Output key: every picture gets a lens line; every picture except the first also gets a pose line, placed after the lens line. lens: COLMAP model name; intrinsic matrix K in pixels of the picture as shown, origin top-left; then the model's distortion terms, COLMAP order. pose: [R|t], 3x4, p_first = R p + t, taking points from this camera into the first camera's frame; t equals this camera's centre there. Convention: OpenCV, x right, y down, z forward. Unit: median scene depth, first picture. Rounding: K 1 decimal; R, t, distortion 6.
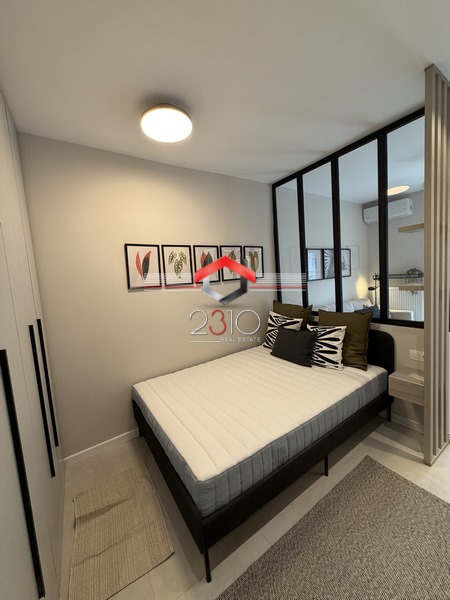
lens RADIAL K [[238.5, 0, 225.6], [0, 238.5, 298.4], [0, 0, 1]] dist [0.000025, -0.000326]
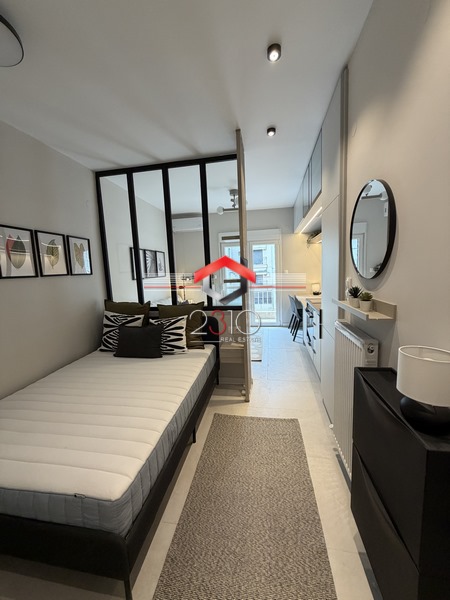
lens RADIAL K [[238.5, 0, 225.6], [0, 238.5, 298.4], [0, 0, 1]] dist [0.000025, -0.000326]
pose [[0.684358, -0.049550, 0.727461, -0.195742], [0.061892, 0.998035, 0.009755, 0.030698], [-0.726515, 0.038348, 0.686080, 0.049641]]
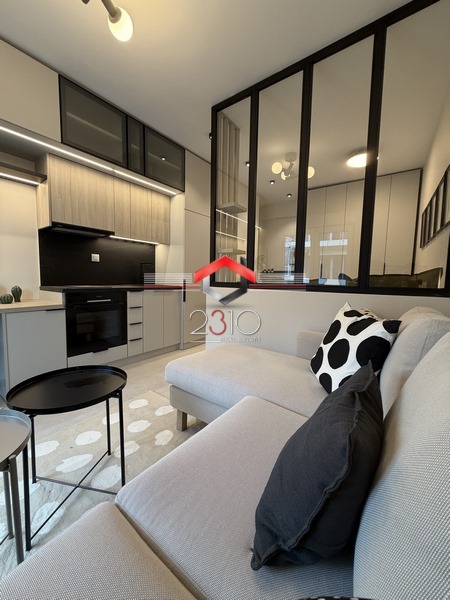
lens RADIAL K [[238.5, 0, 225.6], [0, 238.5, 298.4], [0, 0, 1]] dist [0.000025, -0.000326]
pose [[-0.932729, 0.088045, -0.349664, 1.017771], [0.018097, 0.979939, 0.198474, -0.045534], [0.360124, 0.178794, -0.915611, 1.723871]]
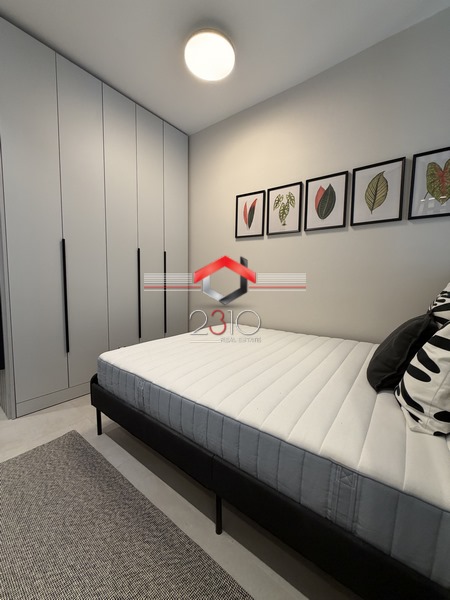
lens RADIAL K [[238.5, 0, 225.6], [0, 238.5, 298.4], [0, 0, 1]] dist [0.000025, -0.000326]
pose [[0.319624, 0.155893, -0.934632, 0.601827], [-0.121801, 0.984950, 0.122632, 0.098310], [0.939683, 0.074643, 0.333802, 0.553664]]
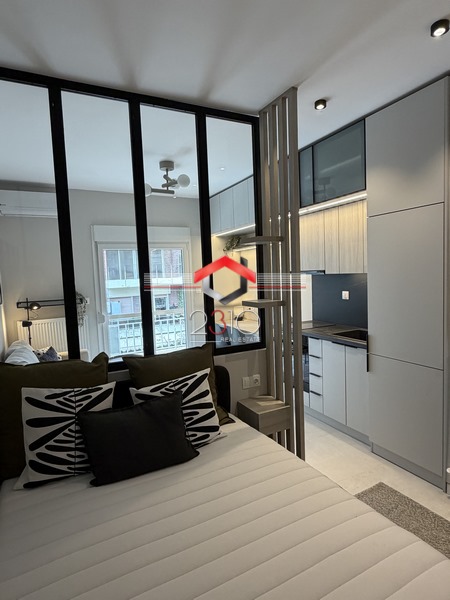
lens RADIAL K [[354.6, 0, 224.4], [0, 354.6, 300.8], [0, 0, 1]] dist [0.000600, 0.000632]
pose [[0.103472, -0.005195, 0.994619, -0.426264], [0.126486, 0.991936, -0.007978, -0.050407], [-0.986557, 0.126631, 0.103294, 0.755762]]
